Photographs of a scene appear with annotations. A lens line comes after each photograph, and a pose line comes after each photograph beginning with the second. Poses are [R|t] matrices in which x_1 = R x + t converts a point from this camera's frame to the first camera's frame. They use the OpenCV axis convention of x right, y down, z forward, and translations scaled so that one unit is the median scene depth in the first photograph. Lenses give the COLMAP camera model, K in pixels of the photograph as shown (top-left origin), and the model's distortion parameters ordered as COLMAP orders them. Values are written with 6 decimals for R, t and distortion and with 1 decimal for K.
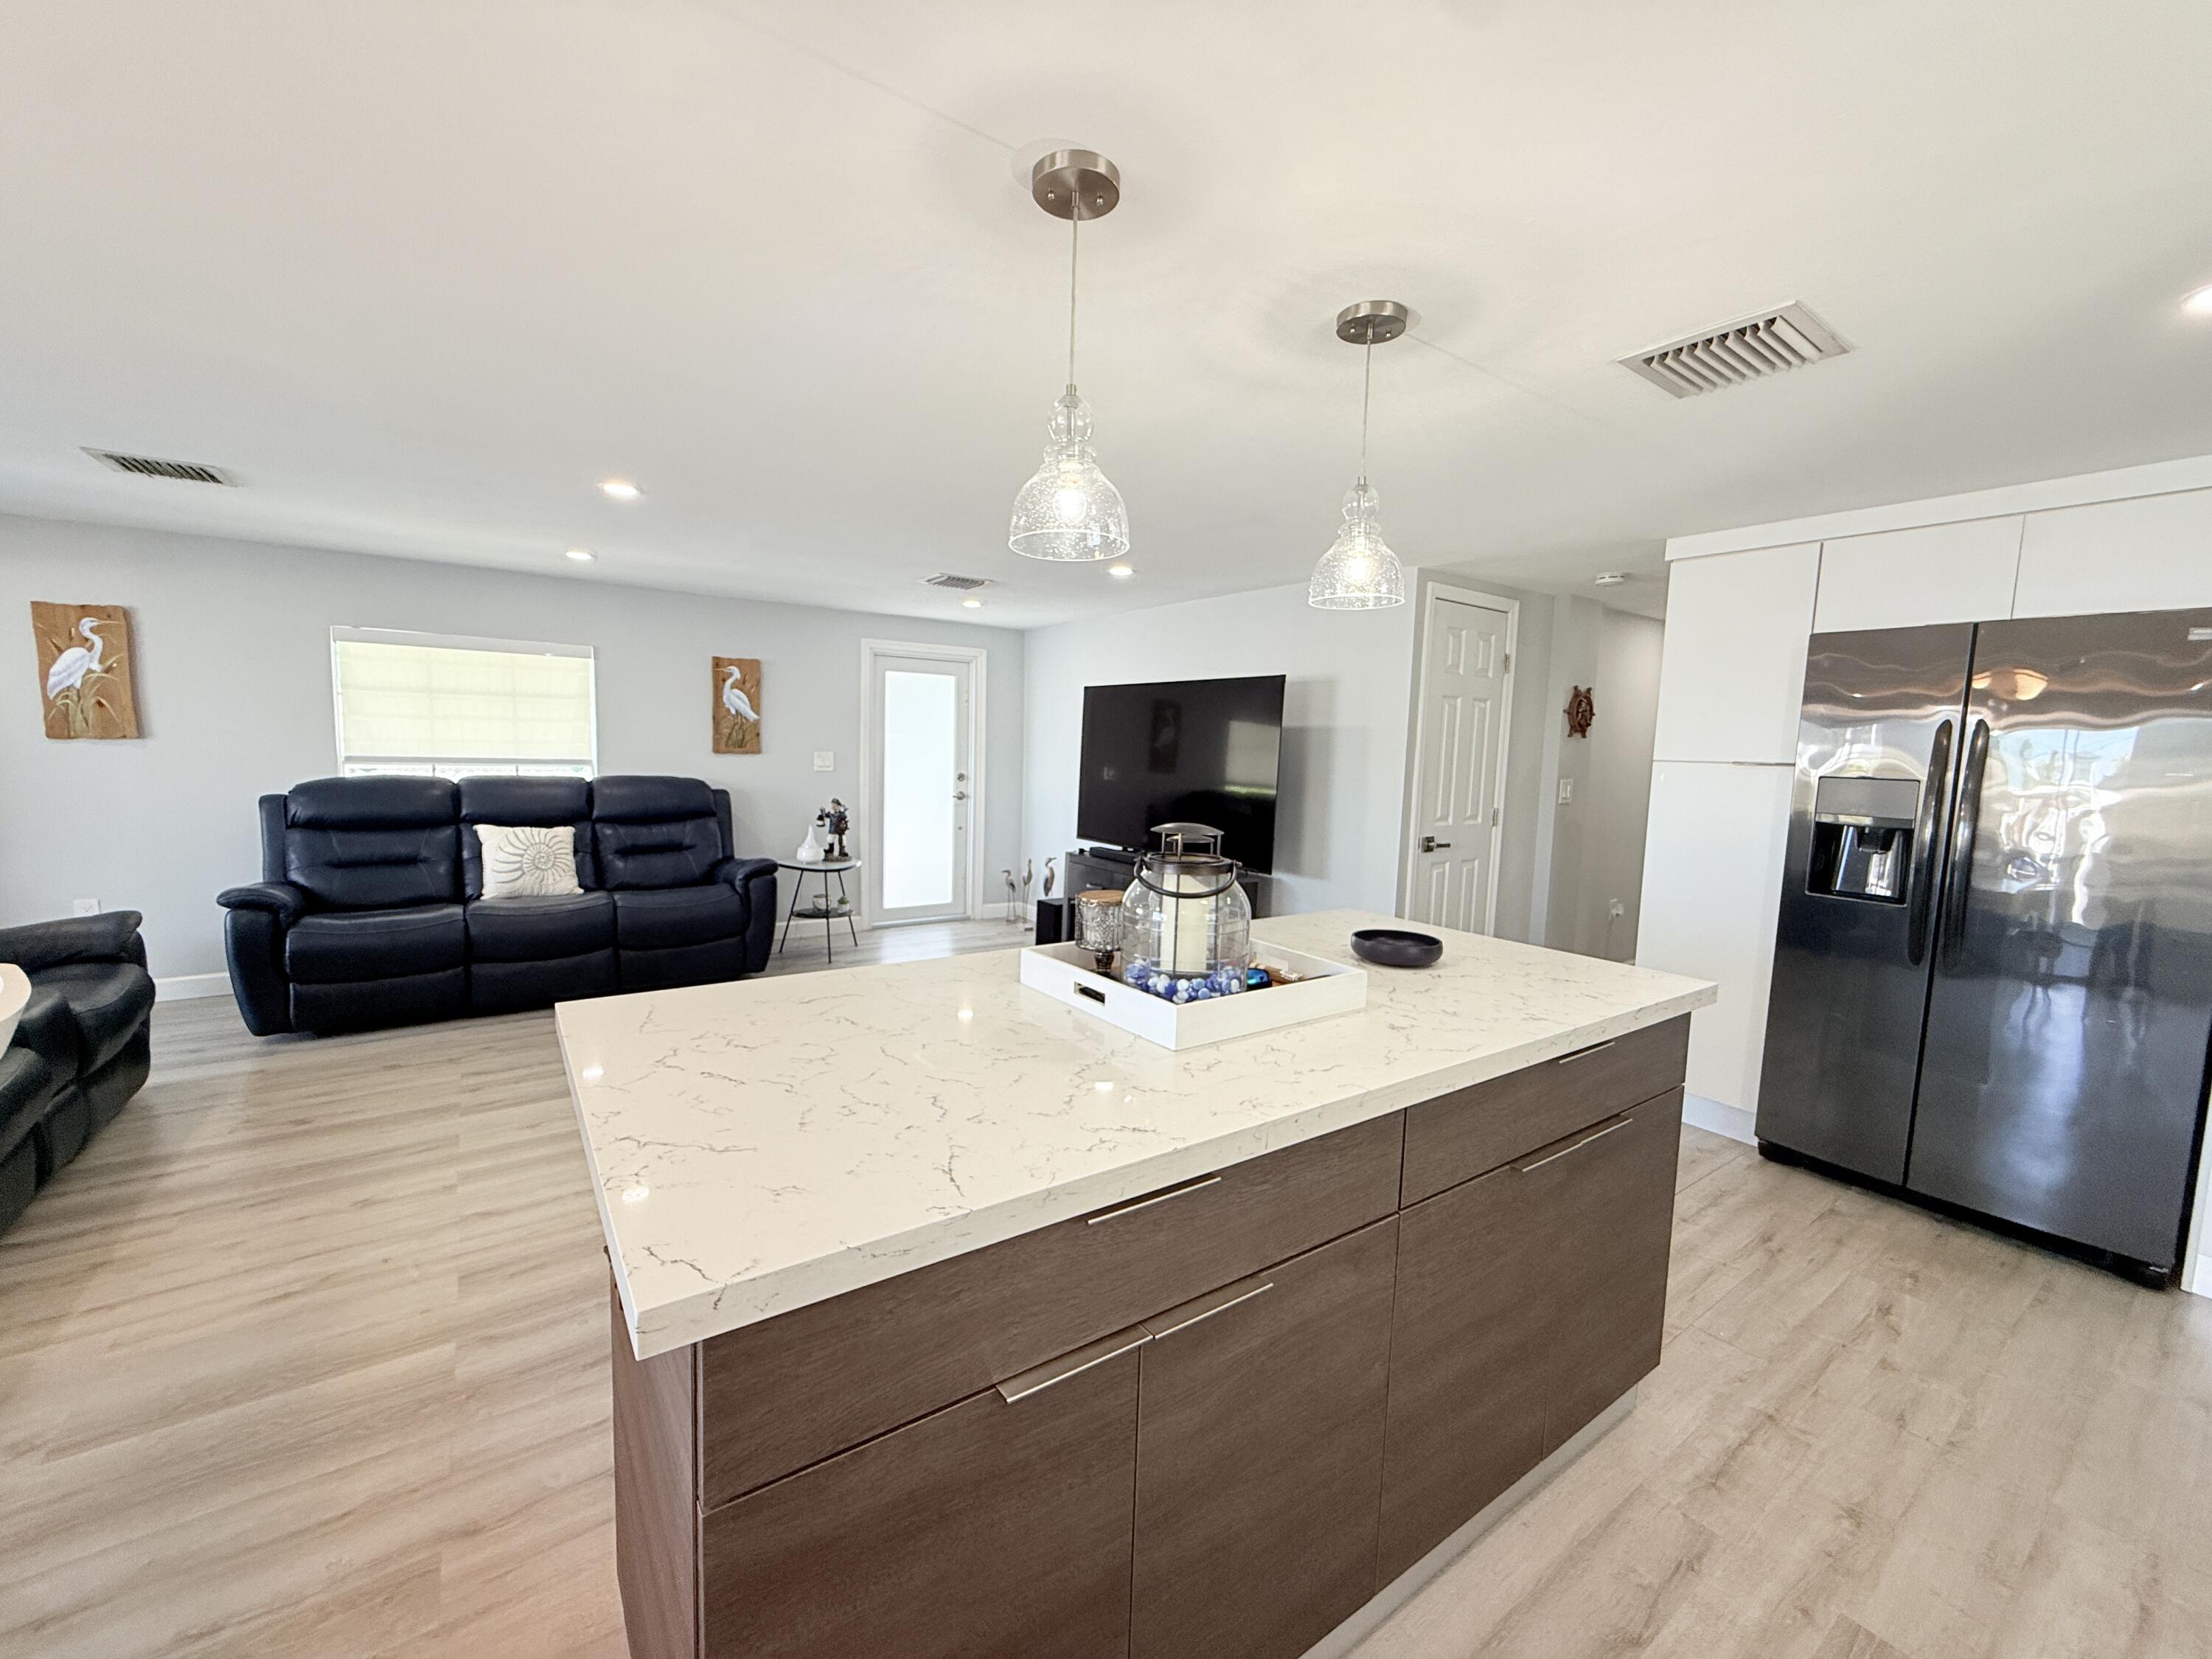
lens RADIAL K [[882.5, 0, 1101.7], [0, 882.5, 828.6], [0, 0, 1]] dist [0.001180, -0.000291]
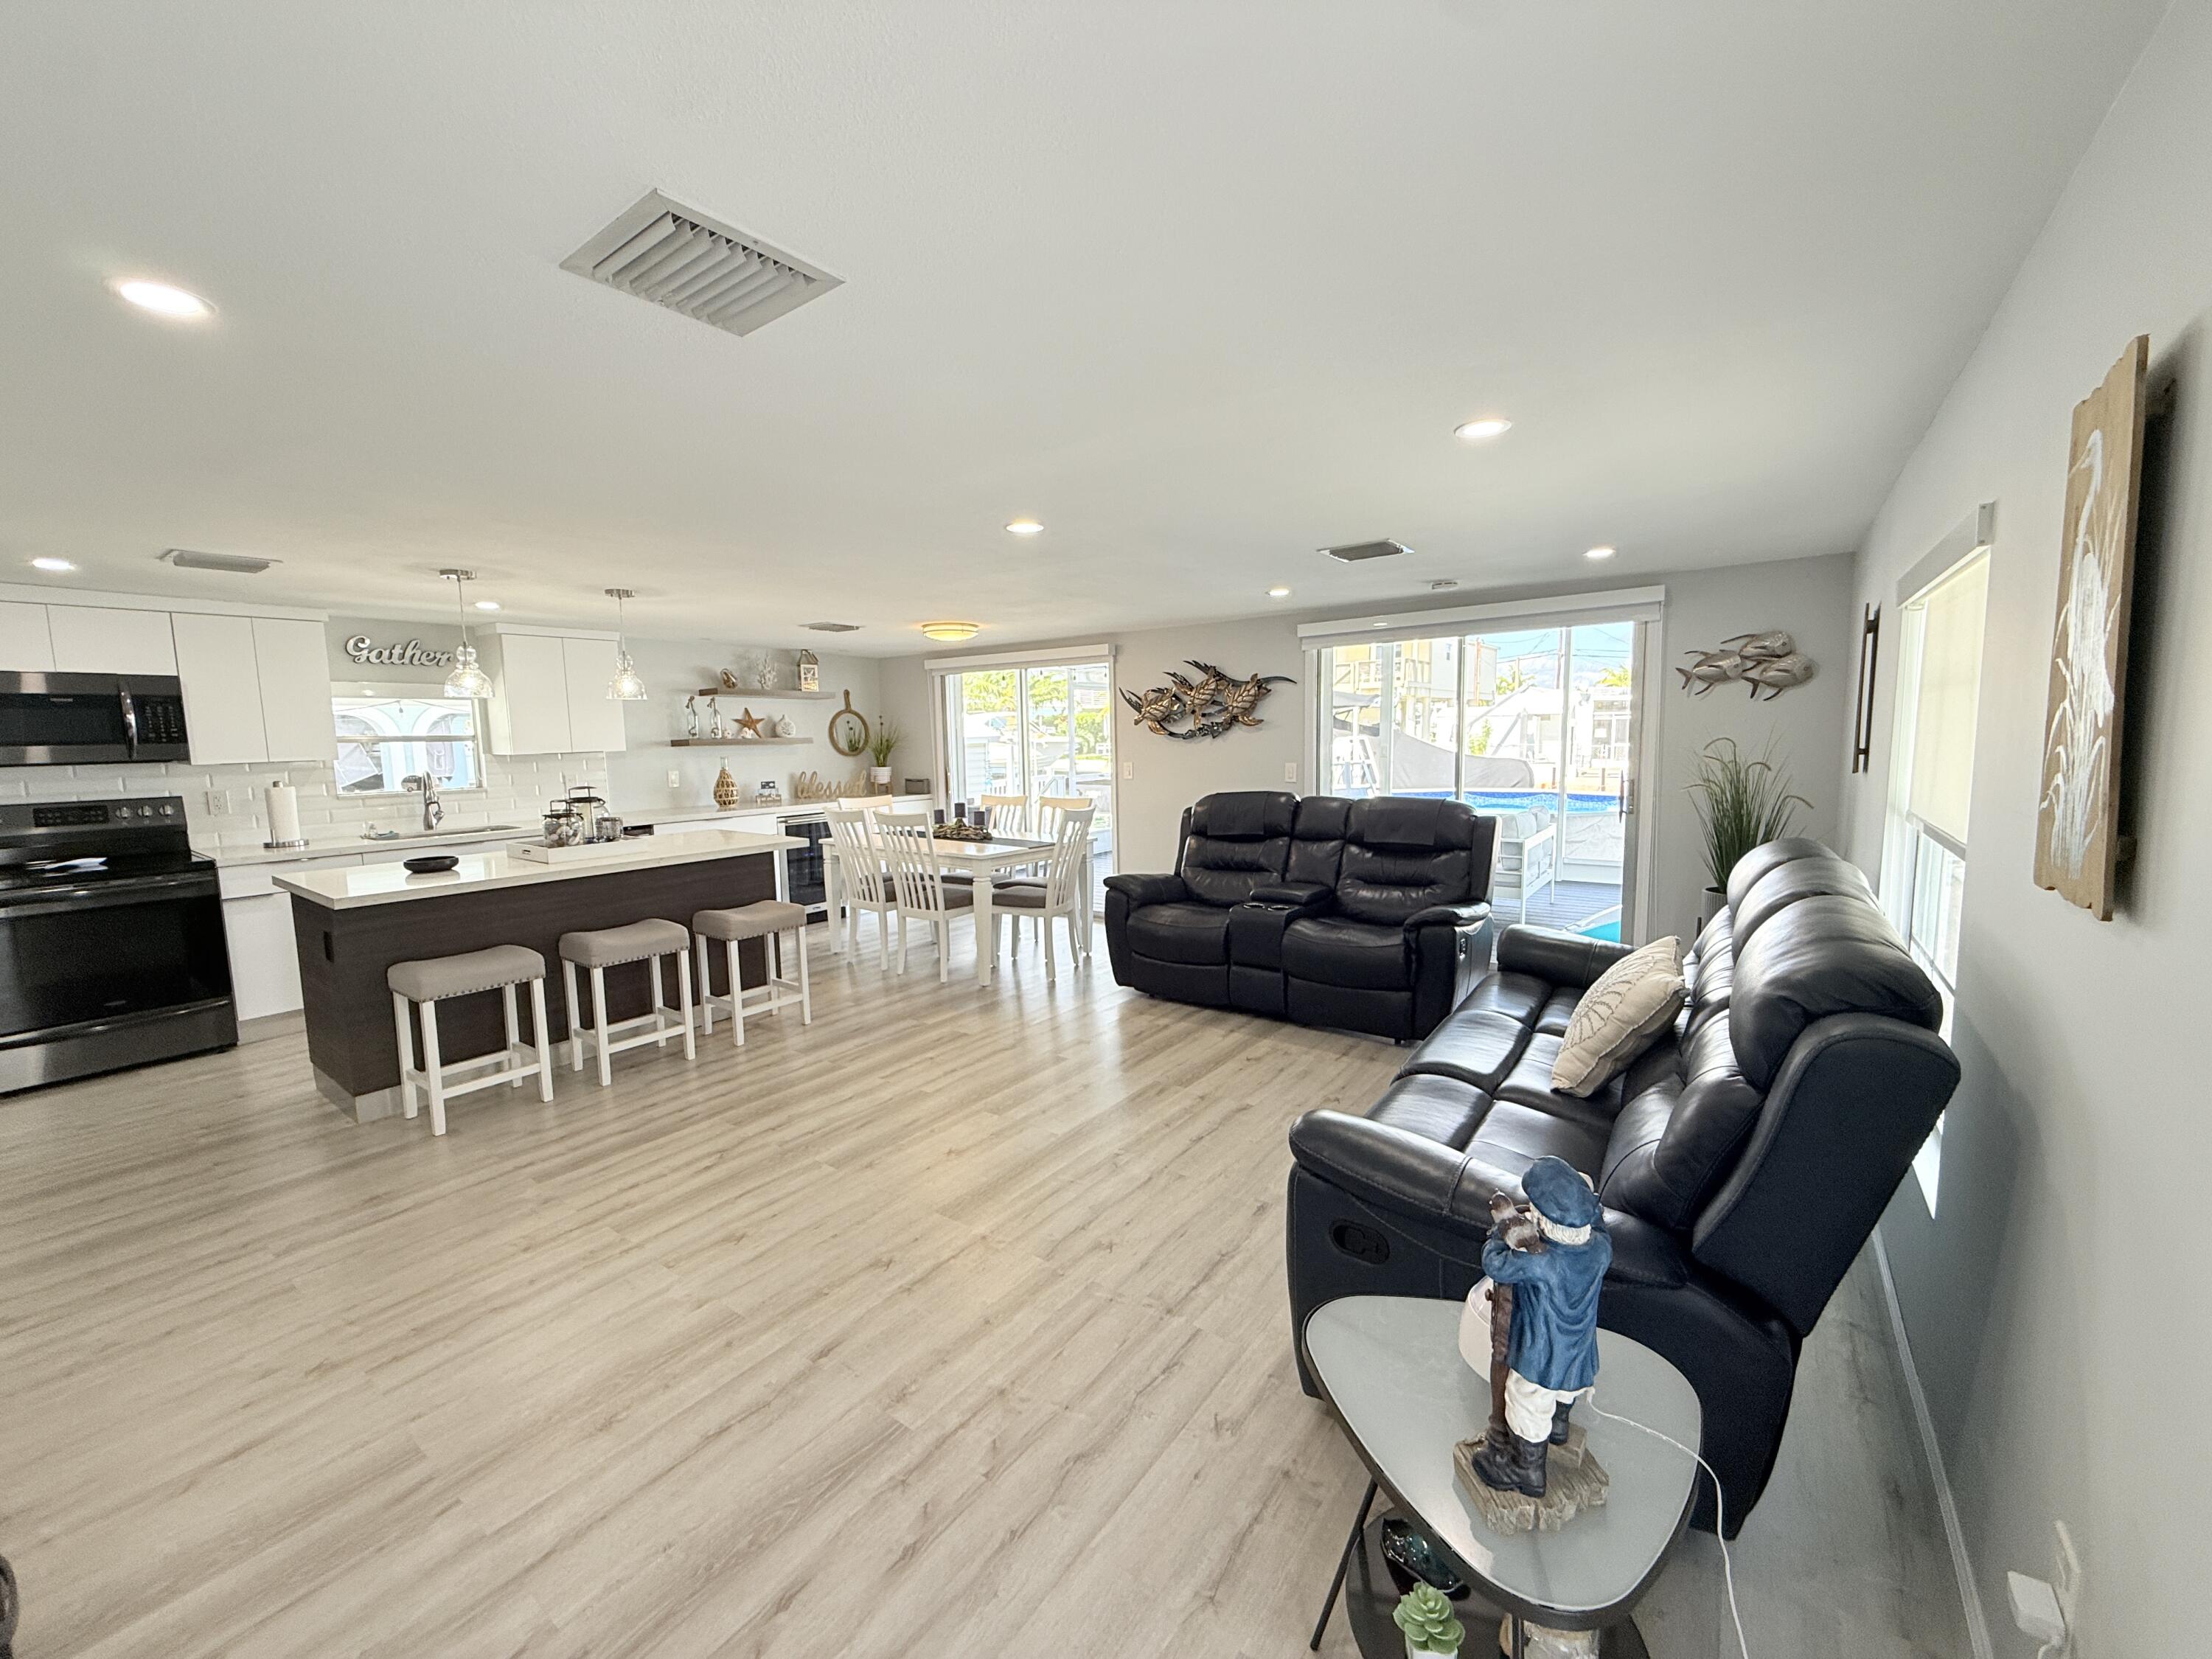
lens RADIAL K [[882.5, 0, 1102.9], [0, 882.5, 828.5], [0, 0, 1]] dist [0.001180, -0.000291]
pose [[-0.949970, 0.022349, -0.311541, -0.251169], [-0.039044, 0.981116, 0.189437, -0.198267], [0.309892, 0.192123, -0.931158, 1.728436]]
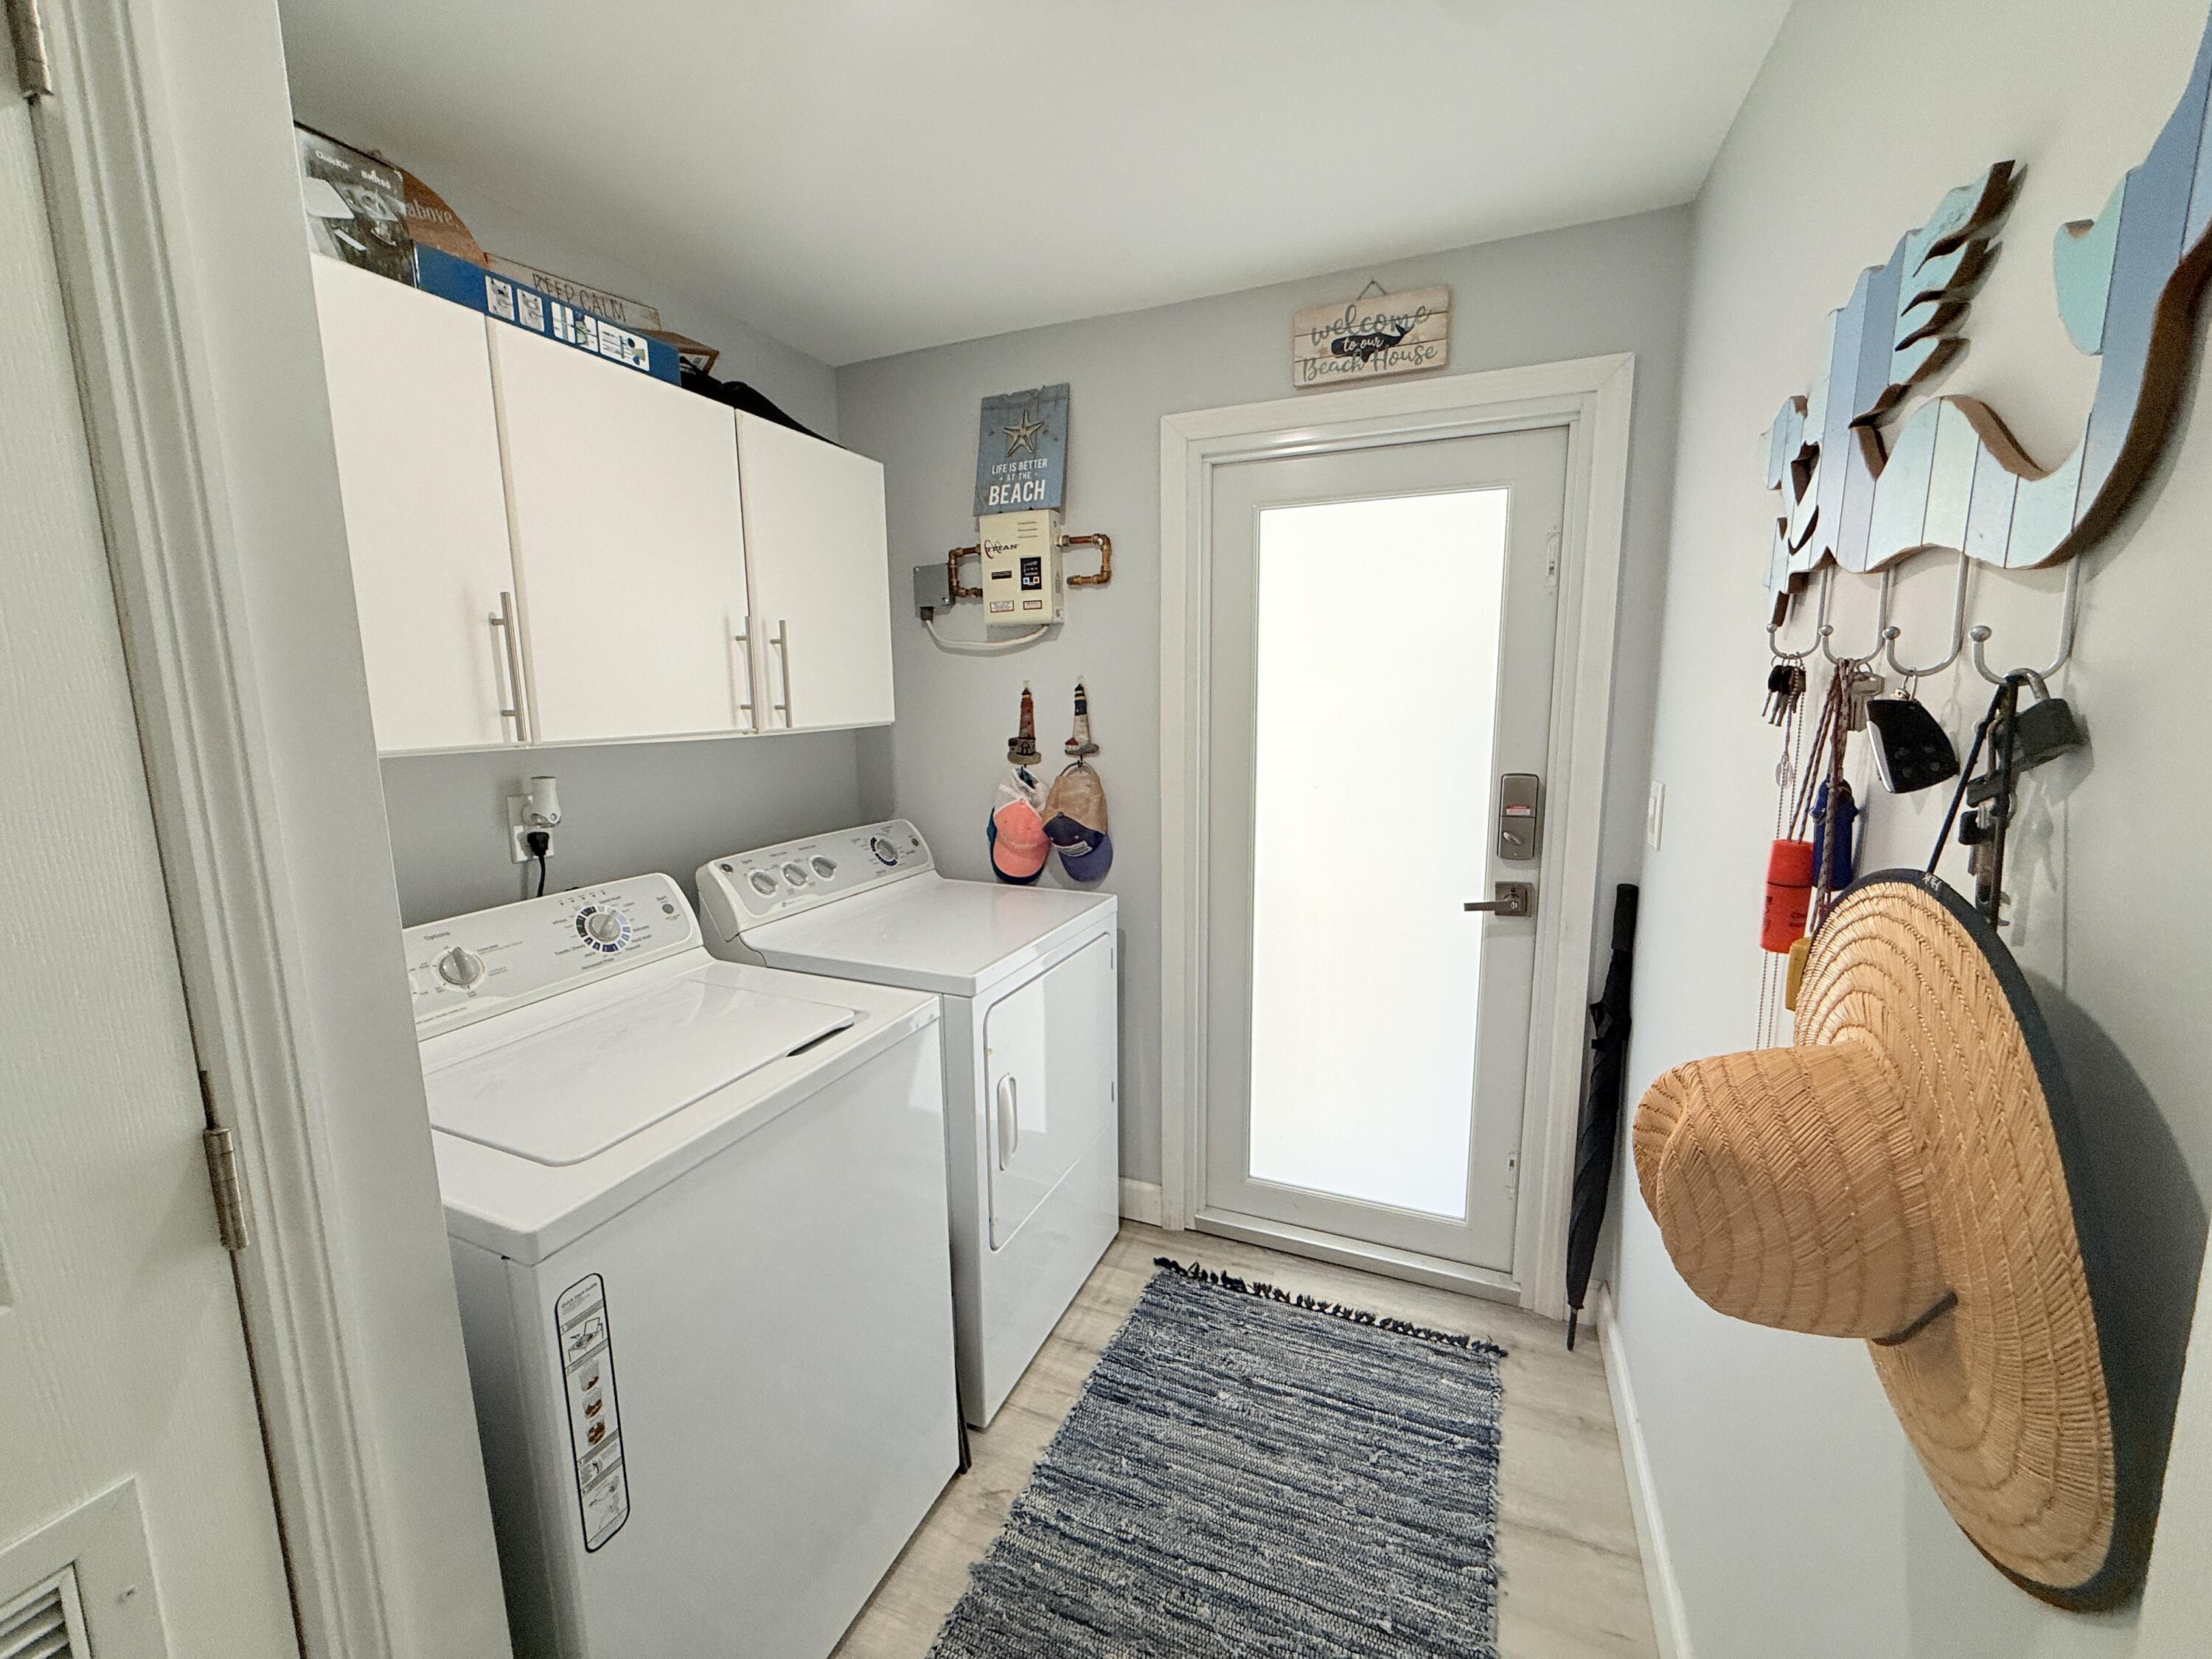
lens RADIAL K [[882.5, 0, 1121.6], [0, 882.5, 823.6], [0, 0, 1]] dist [0.001180, -0.000291]
pose [[0.522098, 0.099922, -0.847012, 0.034841], [-0.057444, 0.994978, 0.081969, -0.146035], [0.850949, 0.005860, 0.525216, 1.351410]]
